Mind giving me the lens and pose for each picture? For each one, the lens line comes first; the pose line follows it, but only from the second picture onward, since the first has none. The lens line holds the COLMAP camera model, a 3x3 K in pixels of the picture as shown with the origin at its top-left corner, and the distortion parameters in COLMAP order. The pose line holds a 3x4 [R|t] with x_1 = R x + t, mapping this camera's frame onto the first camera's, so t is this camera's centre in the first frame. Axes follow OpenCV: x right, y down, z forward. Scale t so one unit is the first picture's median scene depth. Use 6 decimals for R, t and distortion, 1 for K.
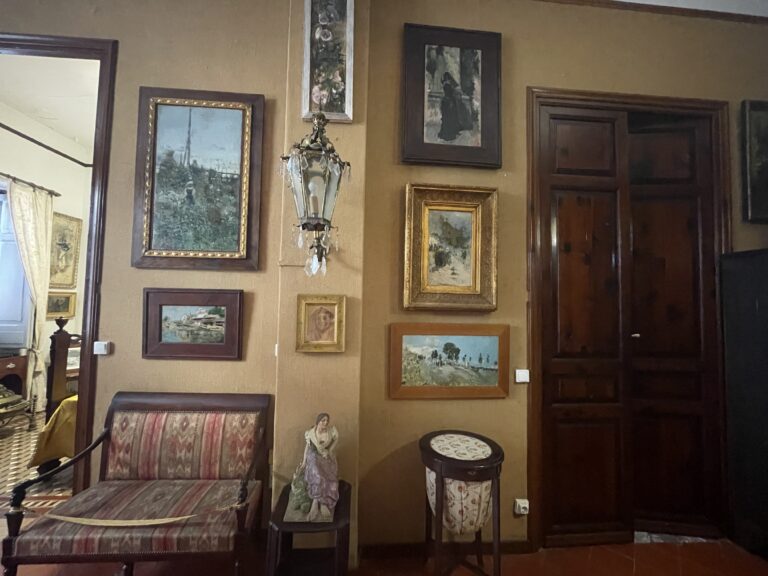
lens RADIAL K [[308.0, 0, 381.2], [0, 308.0, 287.5], [0, 0, 1]] dist [-0.004338, 0.000725]
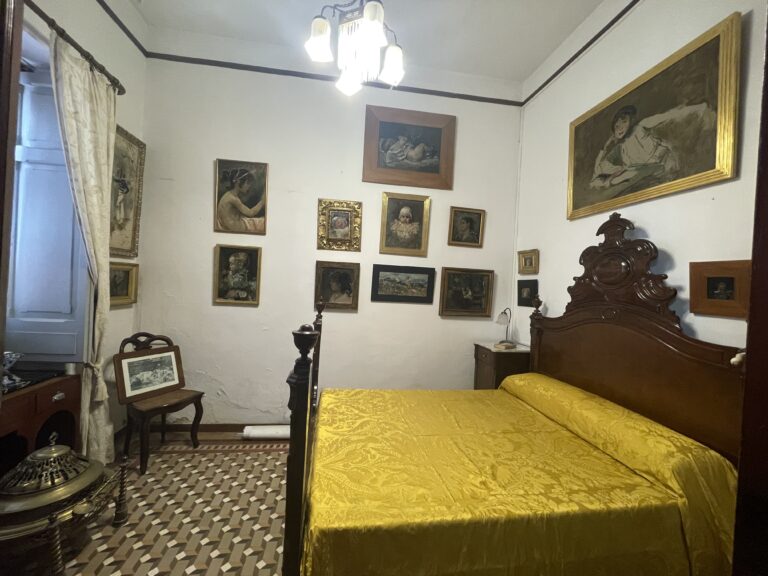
lens RADIAL K [[308.0, 0, 386.8], [0, 308.0, 285.9], [0, 0, 1]] dist [-0.004338, 0.000725]
pose [[0.995448, 0.029960, 0.090474, -0.641646], [-0.034515, 0.998192, 0.049211, 0.014310], [-0.088836, -0.052110, 0.994682, 0.396081]]
